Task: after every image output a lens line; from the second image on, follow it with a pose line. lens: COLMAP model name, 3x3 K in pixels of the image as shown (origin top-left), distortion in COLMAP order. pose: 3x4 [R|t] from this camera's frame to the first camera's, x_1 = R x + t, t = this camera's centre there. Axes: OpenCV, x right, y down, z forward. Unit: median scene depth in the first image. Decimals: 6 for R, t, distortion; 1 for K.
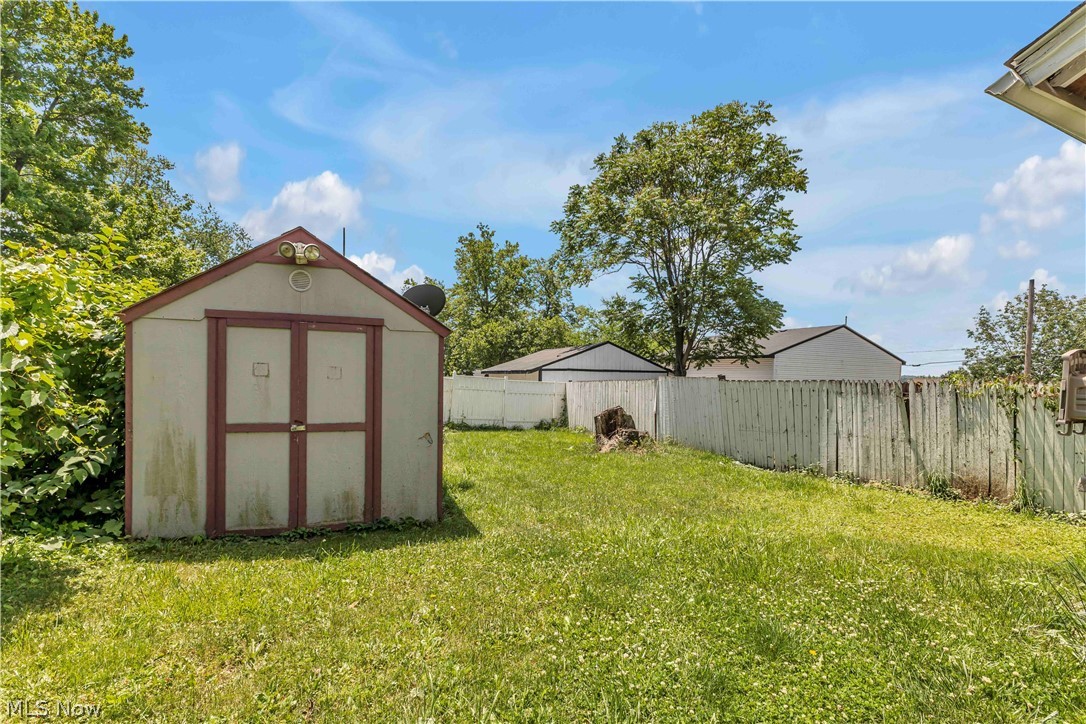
lens RADIAL K [[541.2, 0, 555.4], [0, 541.2, 383.4], [0, 0, 1]] dist [-0.005459, -0.004786]
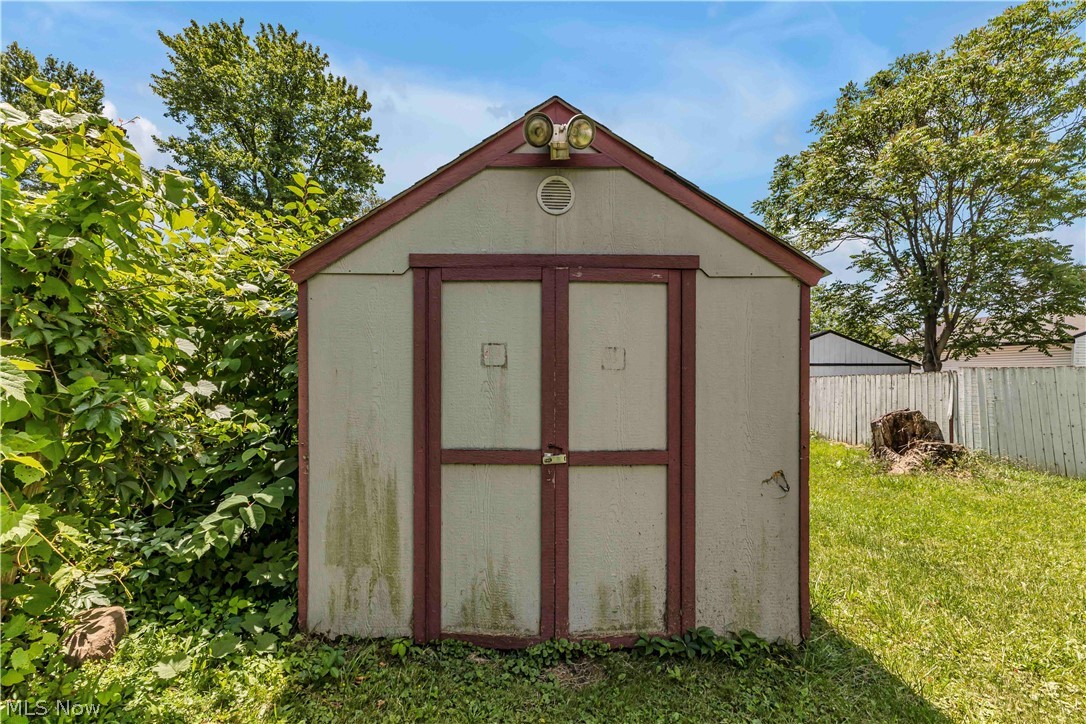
lens RADIAL K [[541.2, 0, 545.9], [0, 541.2, 368.0], [0, 0, 1]] dist [-0.005459, -0.004786]
pose [[0.936644, -0.018929, -0.349771, -0.279517], [0.010146, 0.999586, -0.026926, 0.004014], [0.350136, 0.021671, 0.936448, 0.459290]]
